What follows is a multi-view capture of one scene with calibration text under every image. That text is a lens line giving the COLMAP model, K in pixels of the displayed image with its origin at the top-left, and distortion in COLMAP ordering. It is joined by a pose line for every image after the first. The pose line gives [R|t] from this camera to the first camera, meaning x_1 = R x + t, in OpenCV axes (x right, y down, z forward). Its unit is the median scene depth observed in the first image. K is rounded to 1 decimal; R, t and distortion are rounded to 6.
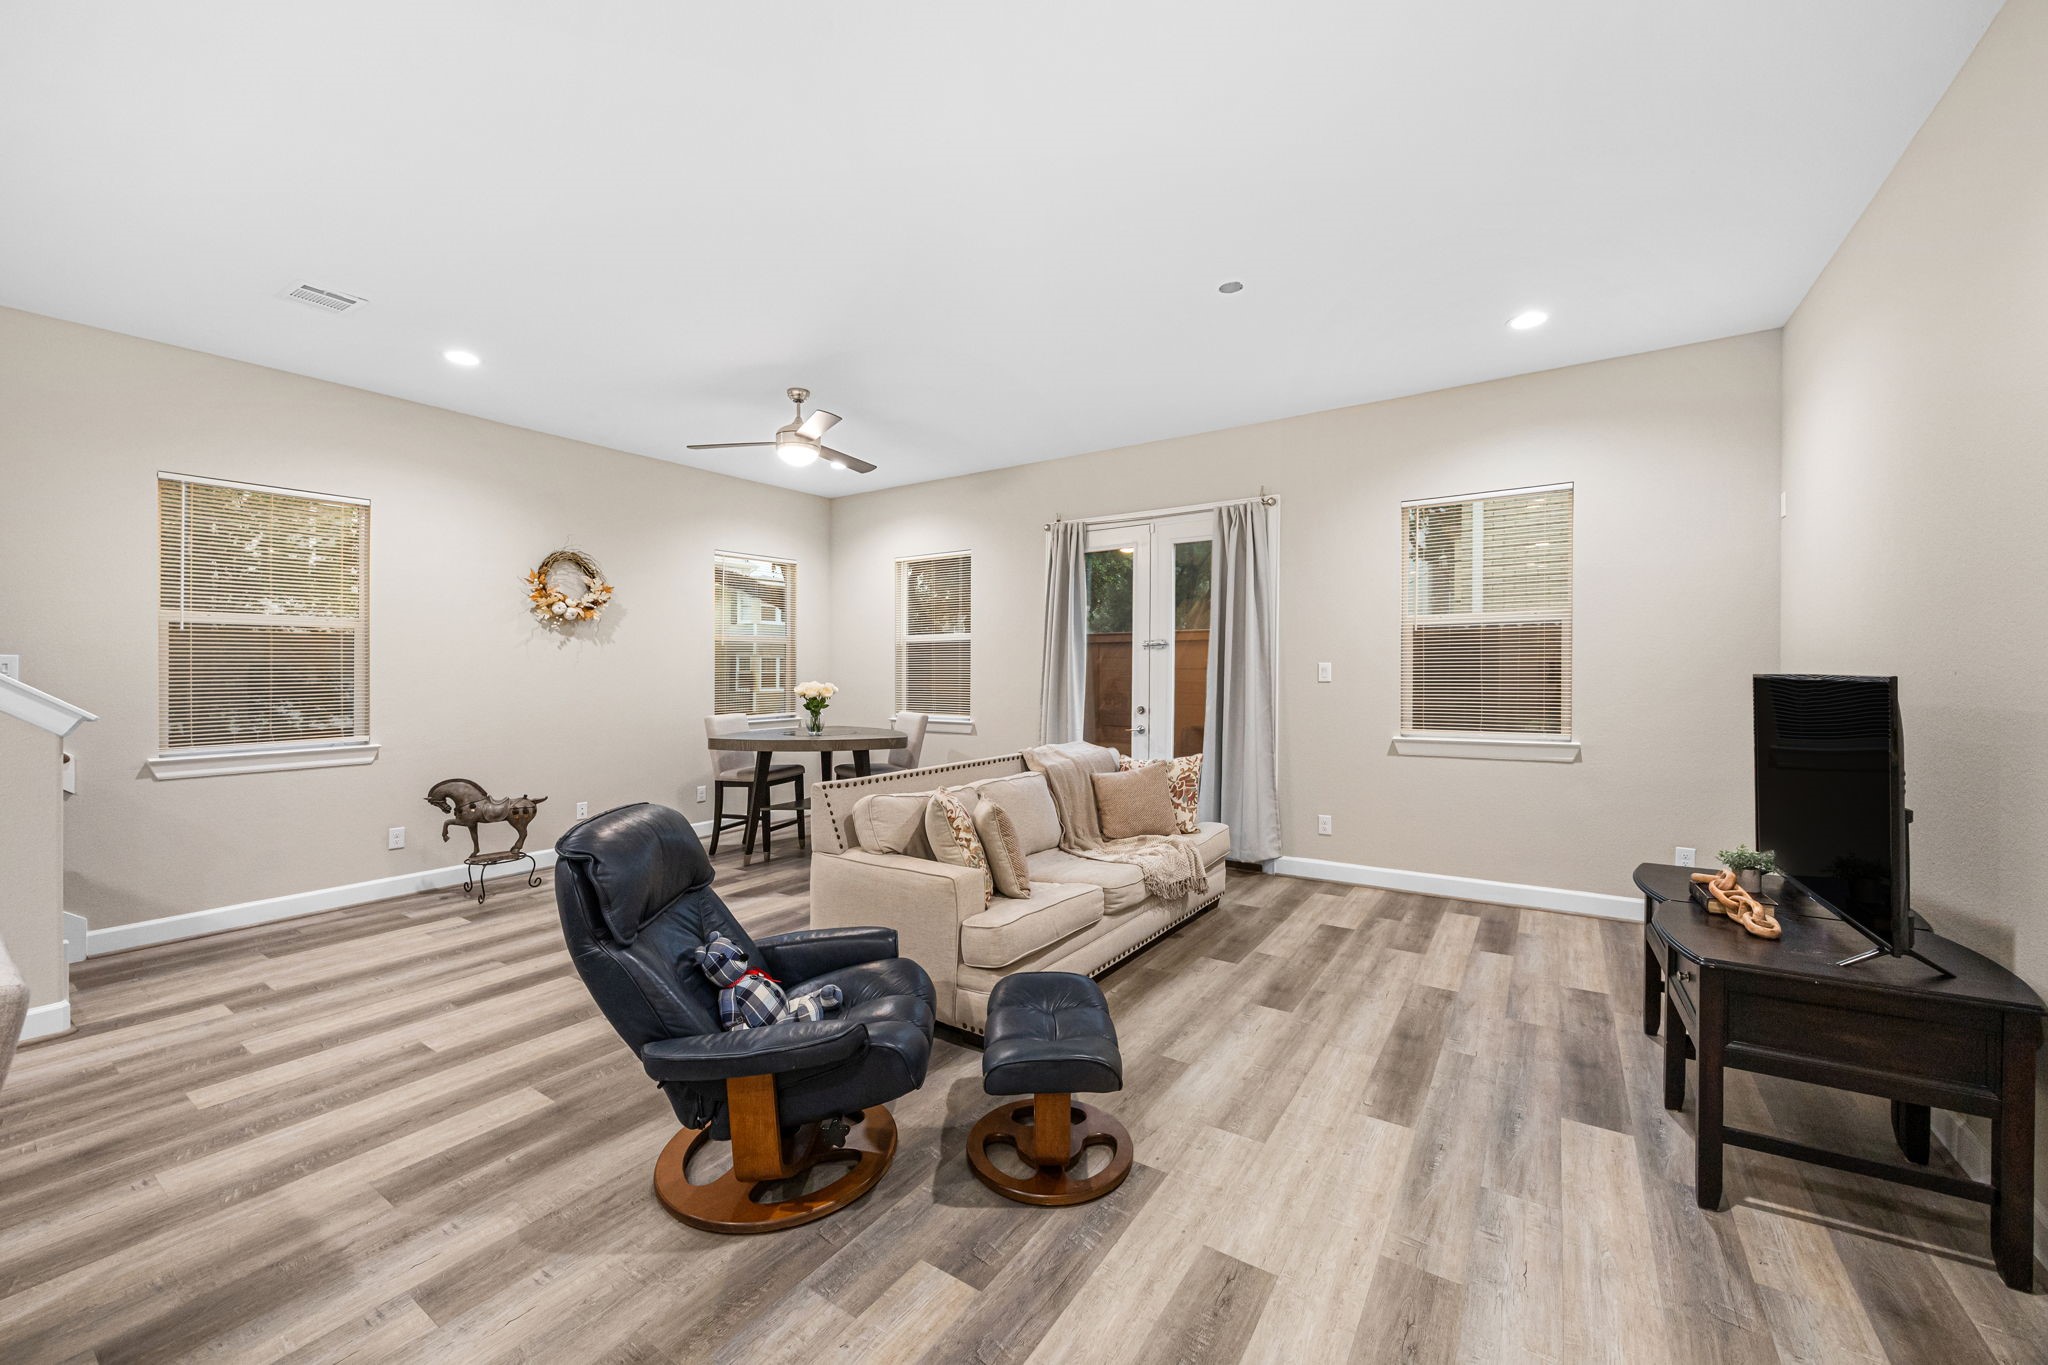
lens RADIAL K [[788.7, 0, 1025.8], [0, 788.7, 676.4], [0, 0, 1]] dist [-0.005580, 0.000694]
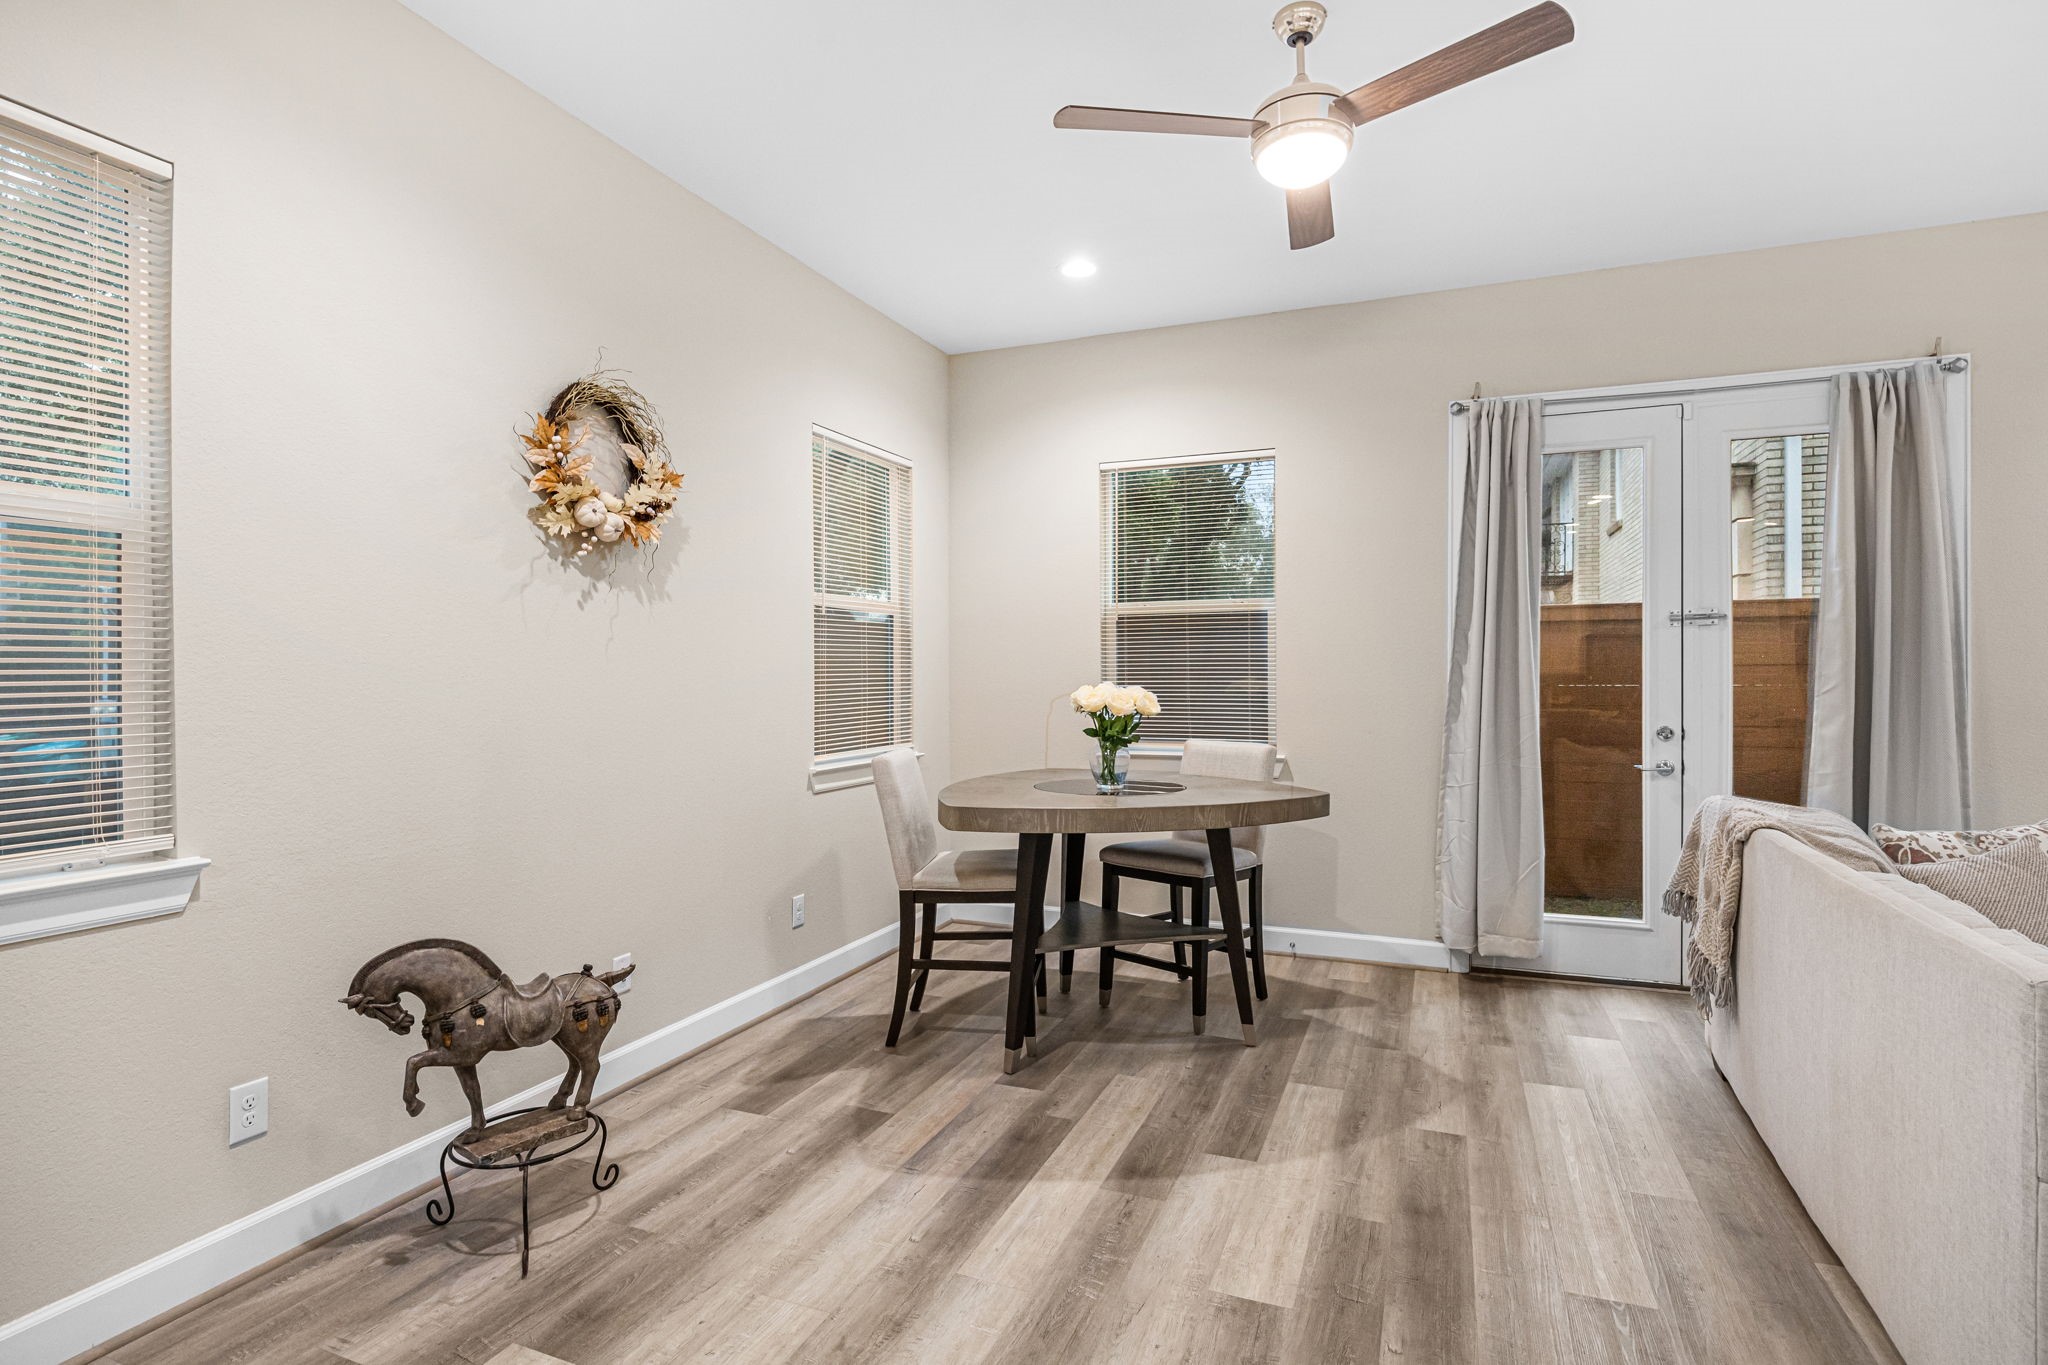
lens RADIAL K [[1018.8, 0, 1038.9], [0, 1018.8, 690.8], [0, 0, 1]] dist [-0.004555, 0.000477]
pose [[0.977643, -0.002172, 0.210259, -0.462193], [0.000895, 0.999981, 0.006167, 0.007400], [-0.210268, -0.005841, 0.977626, 0.398165]]
